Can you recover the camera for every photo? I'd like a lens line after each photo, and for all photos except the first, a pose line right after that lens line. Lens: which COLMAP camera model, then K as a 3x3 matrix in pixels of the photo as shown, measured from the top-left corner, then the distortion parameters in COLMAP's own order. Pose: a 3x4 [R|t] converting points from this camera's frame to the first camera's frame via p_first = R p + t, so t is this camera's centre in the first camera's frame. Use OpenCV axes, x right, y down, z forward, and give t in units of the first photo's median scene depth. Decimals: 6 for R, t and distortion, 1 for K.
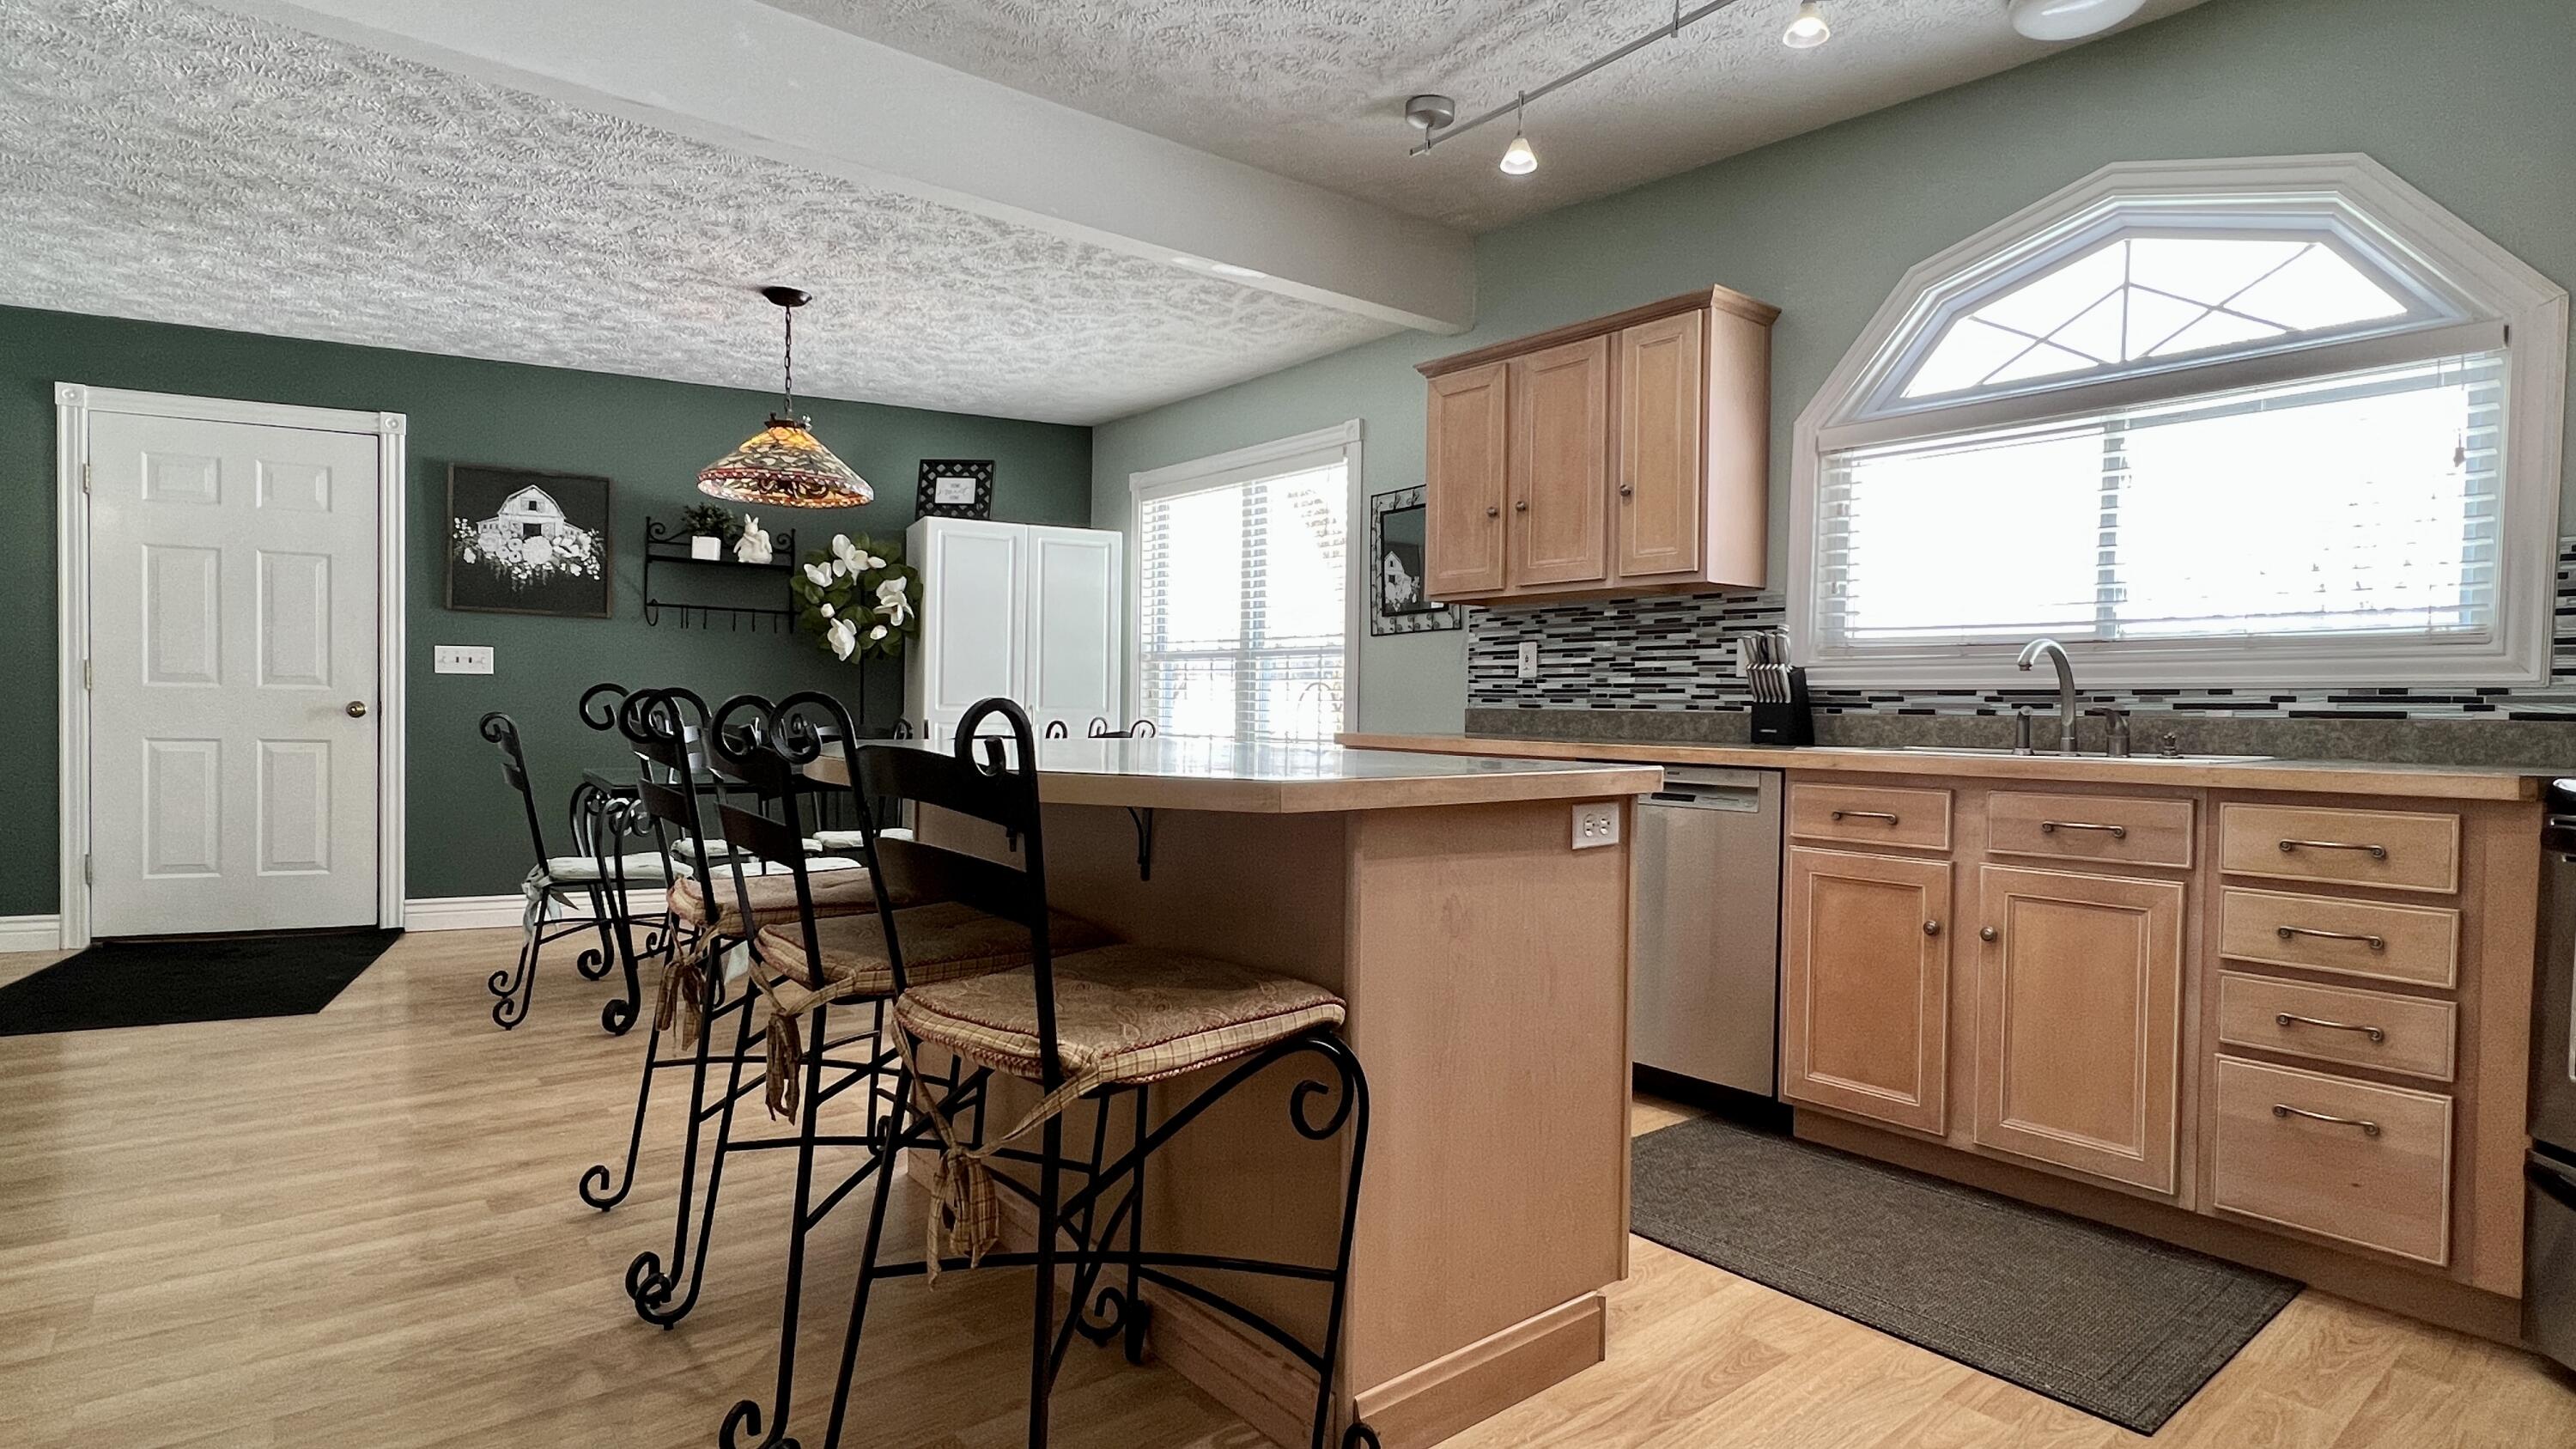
lens RADIAL K [[1299.0, 0, 1288.5], [0, 1299.0, 743.2], [0, 0, 1]] dist [0.001483, 0.000001]
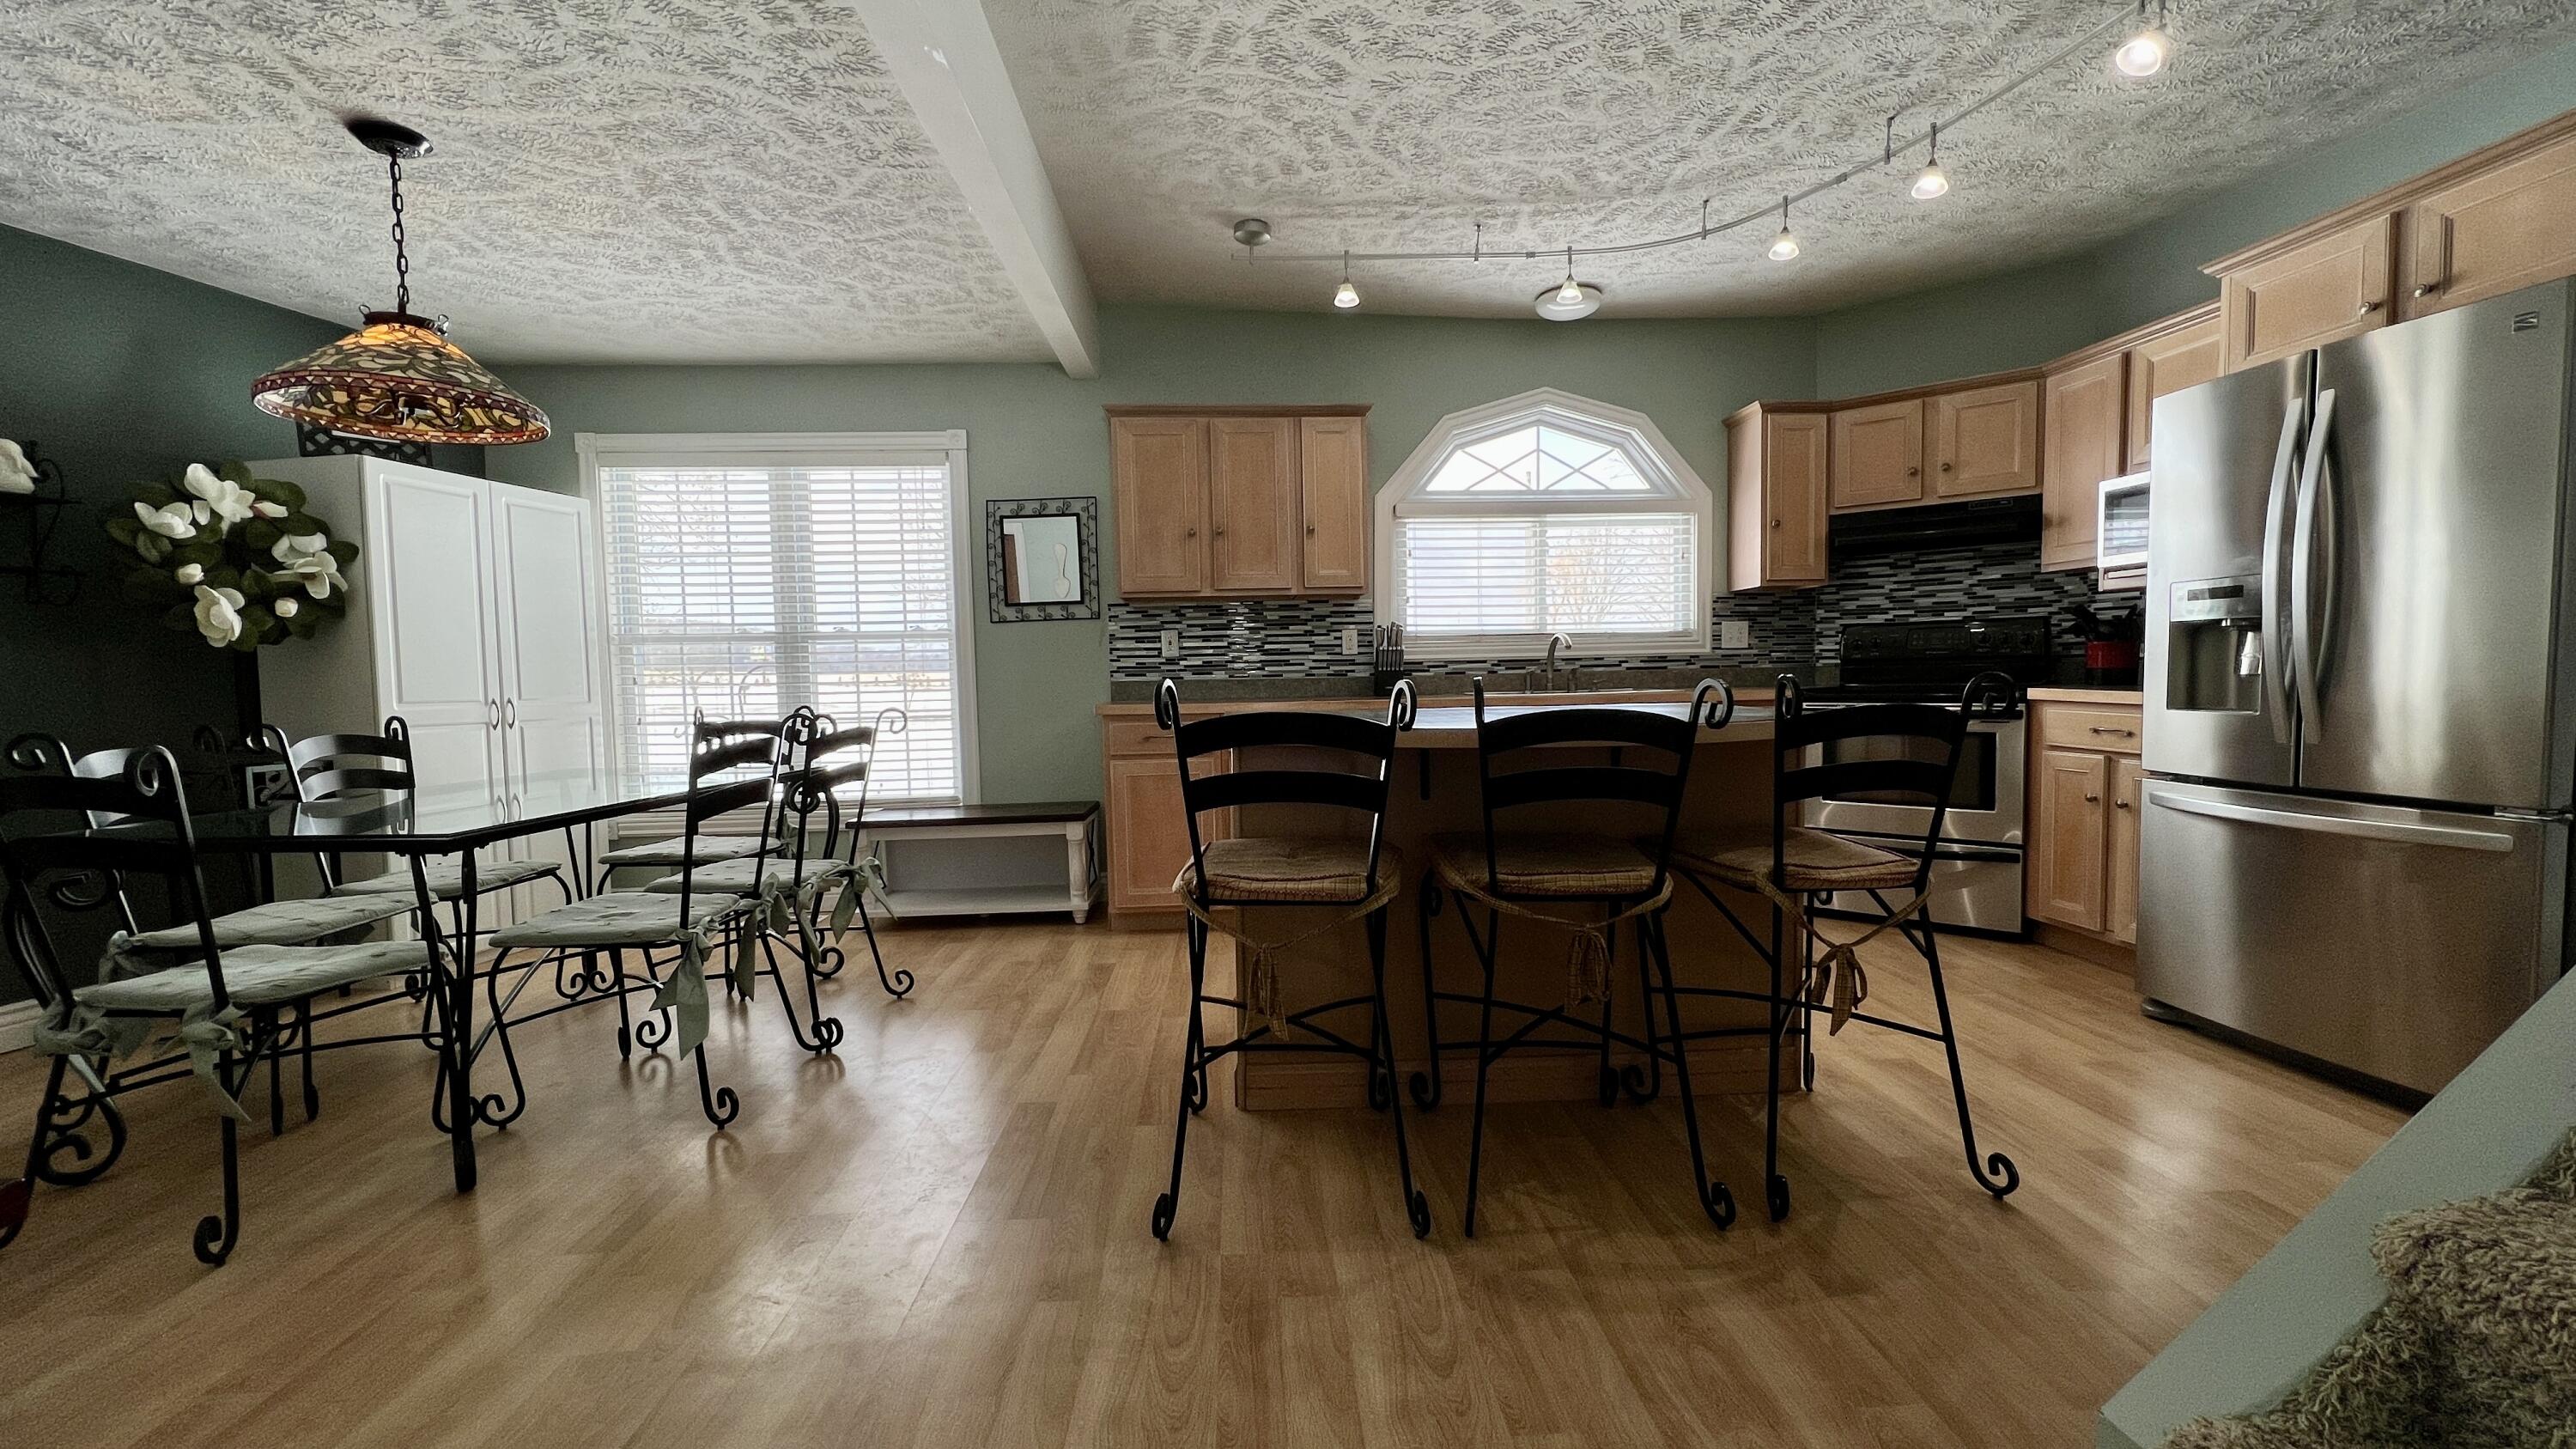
lens RADIAL K [[1030.3, 0, 1292.9], [0, 1030.3, 729.8], [0, 0, 1]] dist [0.000630, 0.000210]
pose [[0.589692, -0.070445, 0.804550, -0.655708], [0.051809, 0.997436, 0.049361, -0.023695], [-0.805965, 0.012576, 0.591830, 0.302943]]
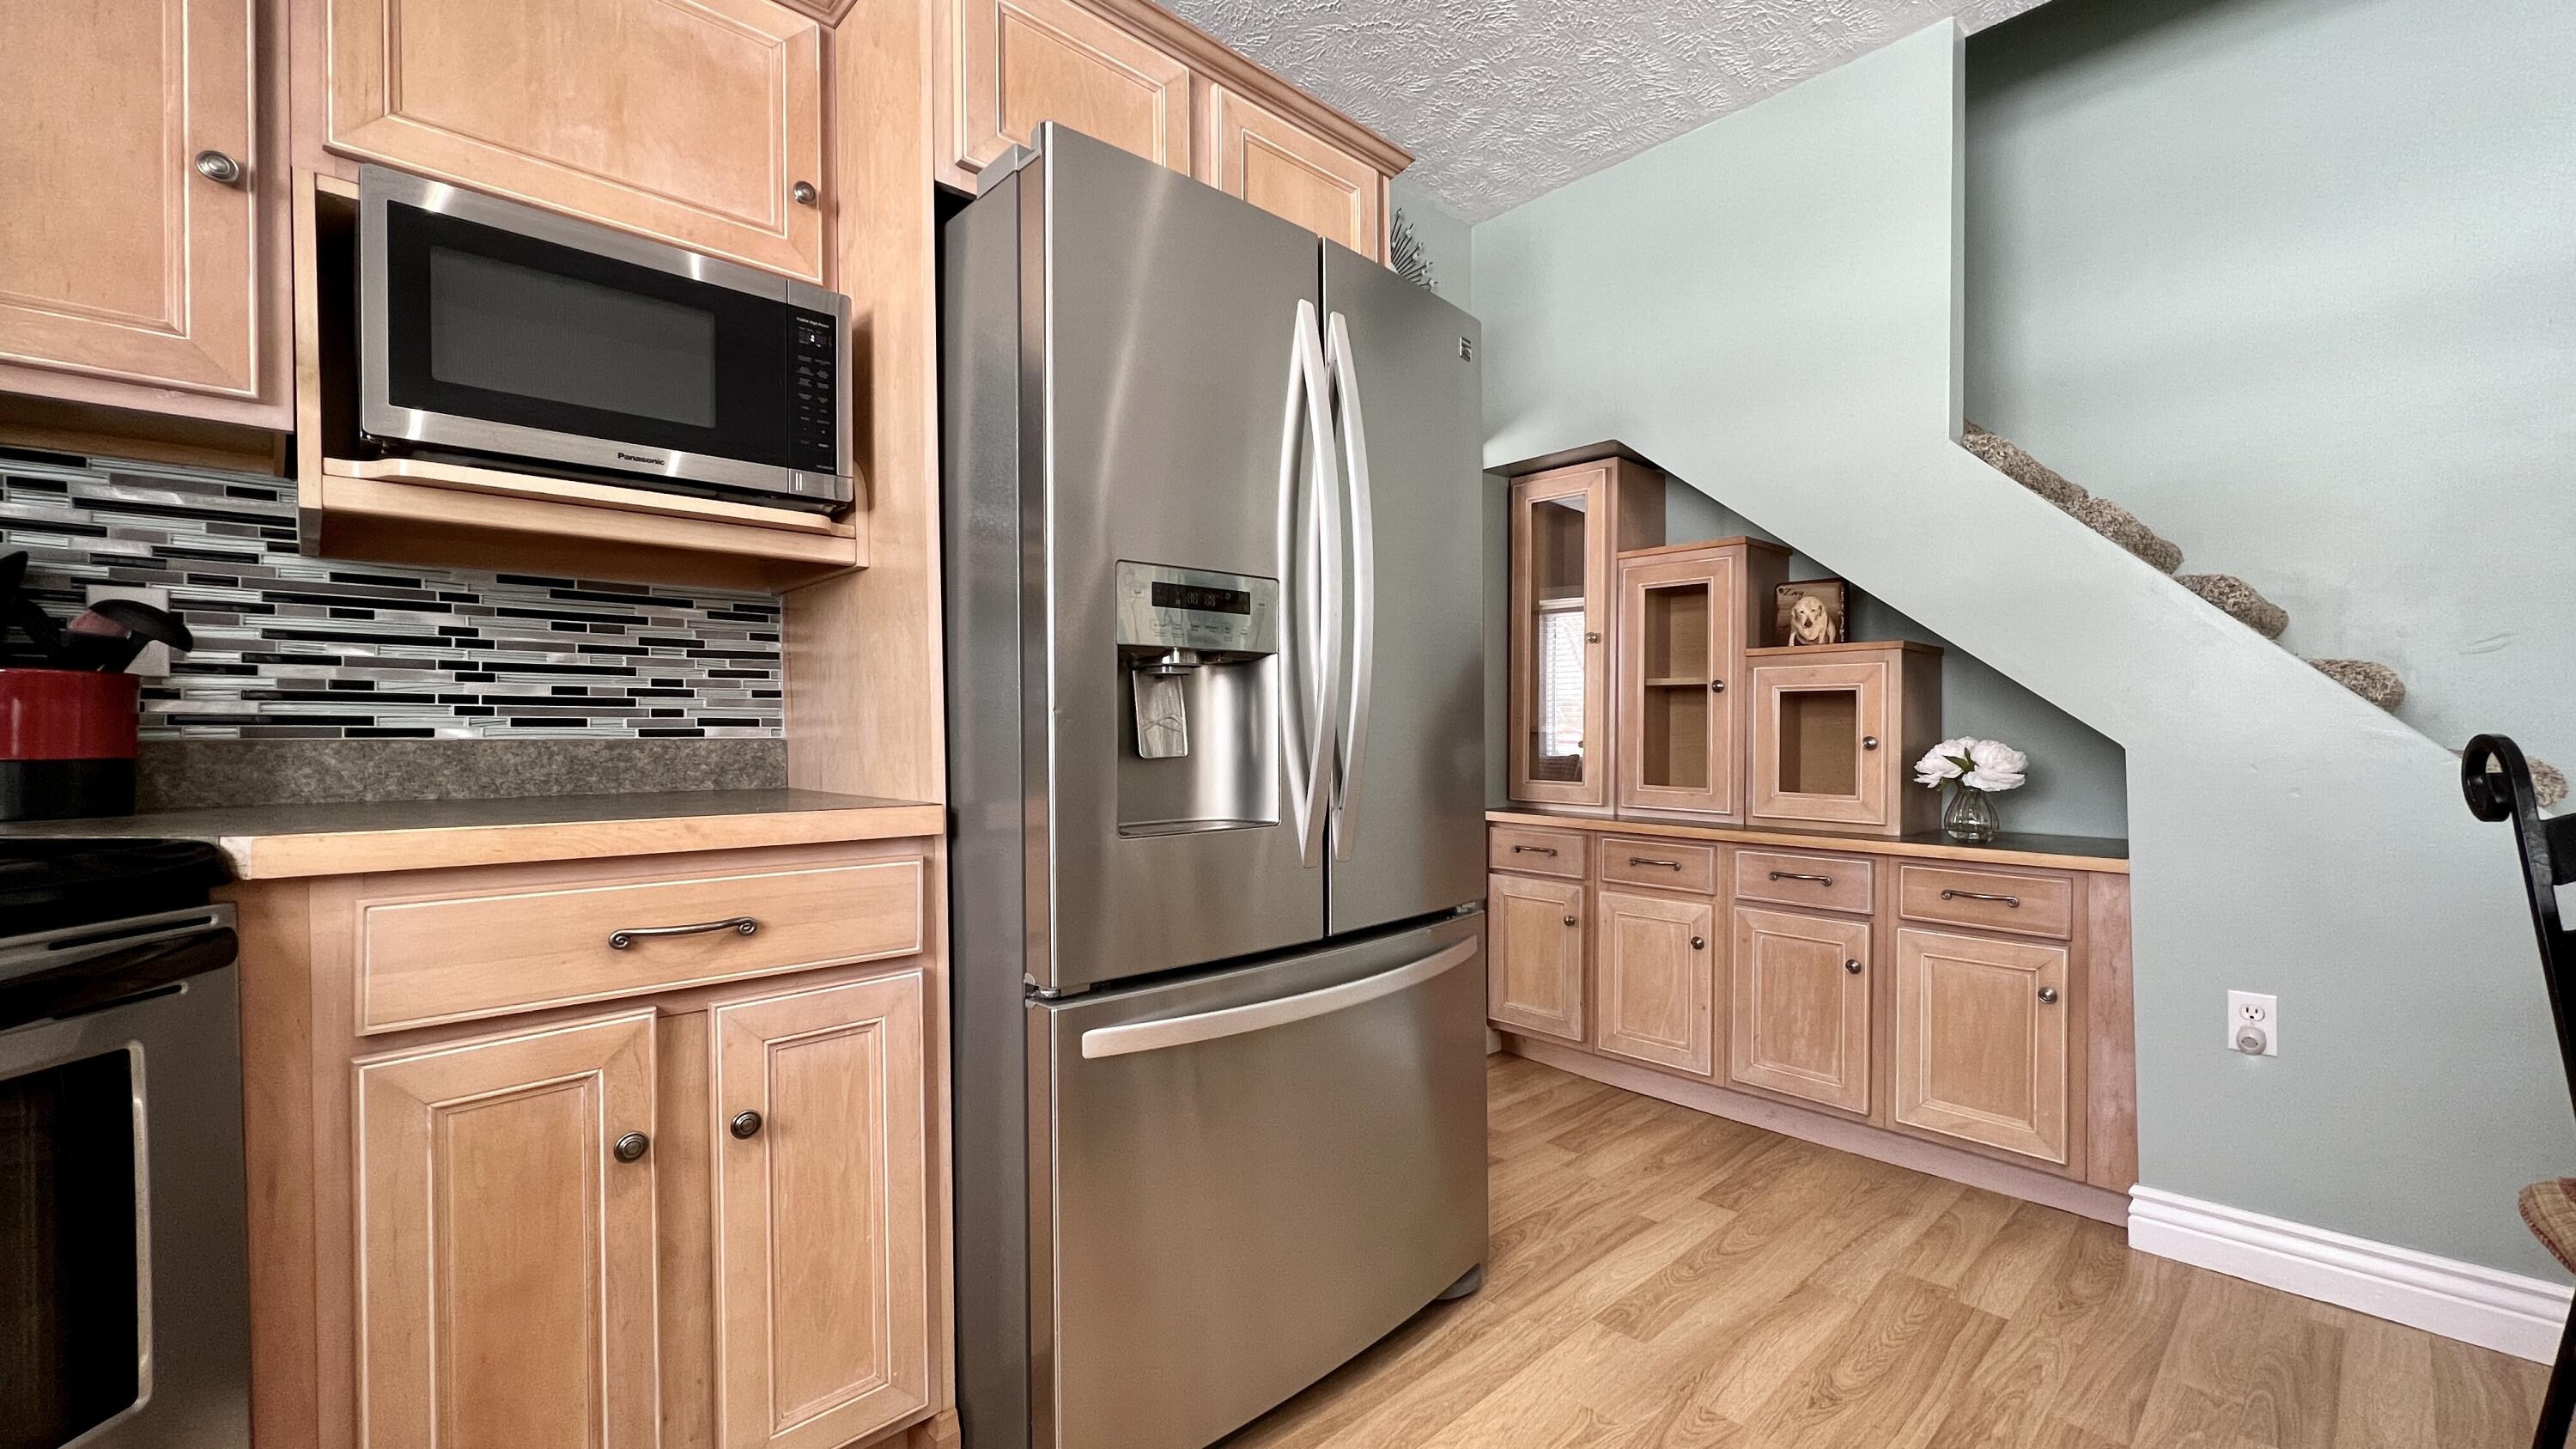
lens RADIAL K [[1030.3, 0, 1301.3], [0, 1030.3, 729.6], [0, 0, 1]] dist [0.000630, 0.000210]
pose [[-0.997152, -0.011284, -0.074564, 0.247745], [-0.013650, 0.999417, 0.031293, -0.016246], [0.074168, 0.032221, -0.996725, 0.563899]]
